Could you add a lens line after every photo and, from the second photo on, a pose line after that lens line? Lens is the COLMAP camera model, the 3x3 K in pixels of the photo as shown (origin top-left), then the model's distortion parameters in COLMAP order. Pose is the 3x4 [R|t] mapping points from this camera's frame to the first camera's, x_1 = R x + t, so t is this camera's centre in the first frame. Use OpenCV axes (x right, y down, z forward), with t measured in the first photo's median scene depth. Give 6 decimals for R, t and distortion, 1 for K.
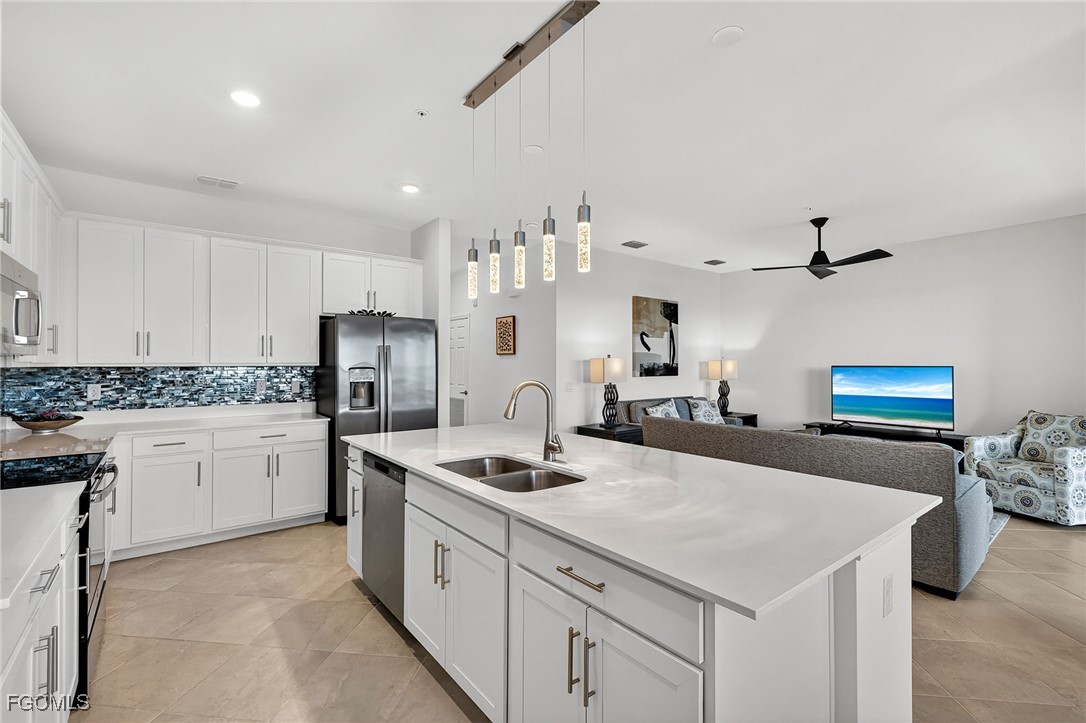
lens RADIAL K [[492.4, 0, 545.2], [0, 492.4, 354.5], [0, 0, 1]] dist [-0.002876, -0.002023]
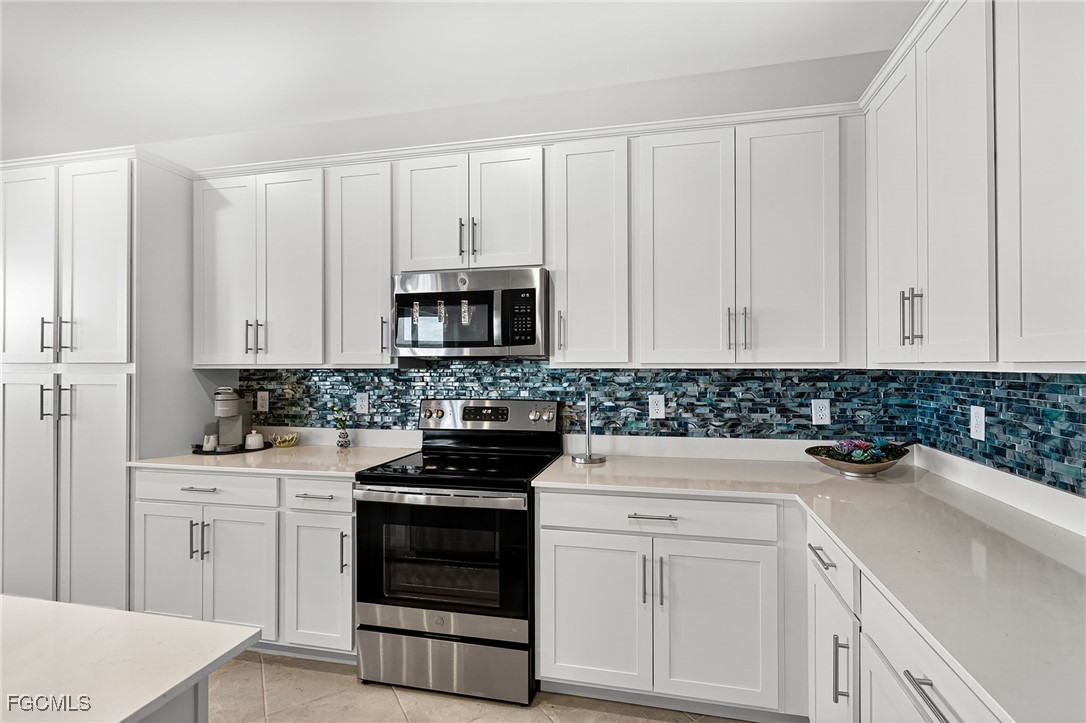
lens RADIAL K [[492.4, 0, 541.1], [0, 492.4, 359.4], [0, 0, 1]] dist [-0.002876, -0.002023]
pose [[-0.769068, -0.004275, -0.639153, -0.226048], [0.012063, 0.999702, -0.021202, 0.015266], [0.639054, -0.024016, -0.768787, 0.889085]]
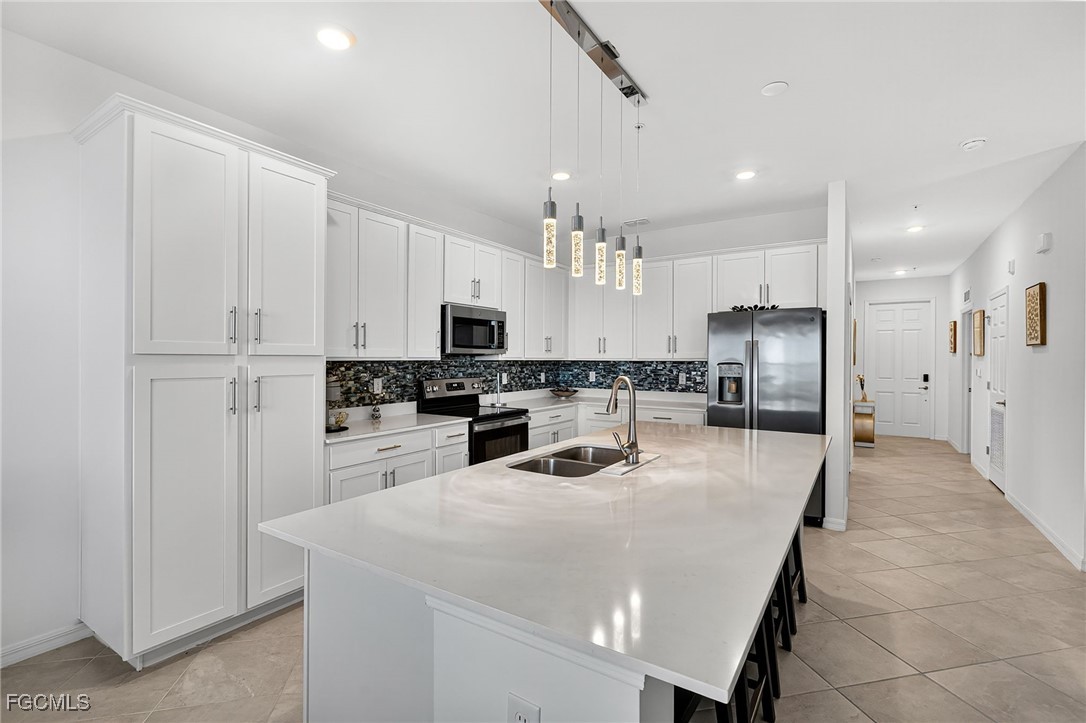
lens RADIAL K [[492.4, 0, 553.4], [0, 492.4, 361.3], [0, 0, 1]] dist [-0.002876, -0.002023]
pose [[0.335836, 0.006121, -0.941901, 0.430253], [0.012360, 0.999864, 0.010905, 0.006890], [0.941839, -0.015305, 0.335715, 0.283162]]
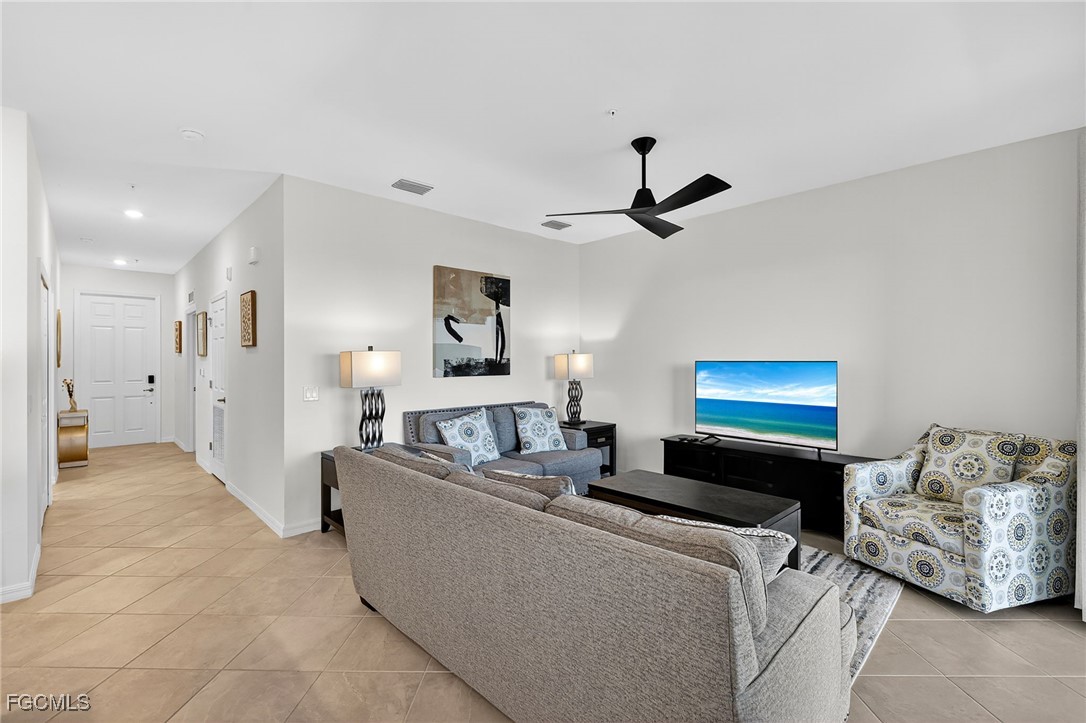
lens RADIAL K [[492.4, 0, 553.8], [0, 492.4, 353.9], [0, 0, 1]] dist [-0.002876, -0.002023]
pose [[0.994567, -0.003697, 0.104034, 0.388823], [0.002980, 0.999971, 0.007051, 0.008822], [-0.104057, -0.006703, 0.994549, 0.369753]]
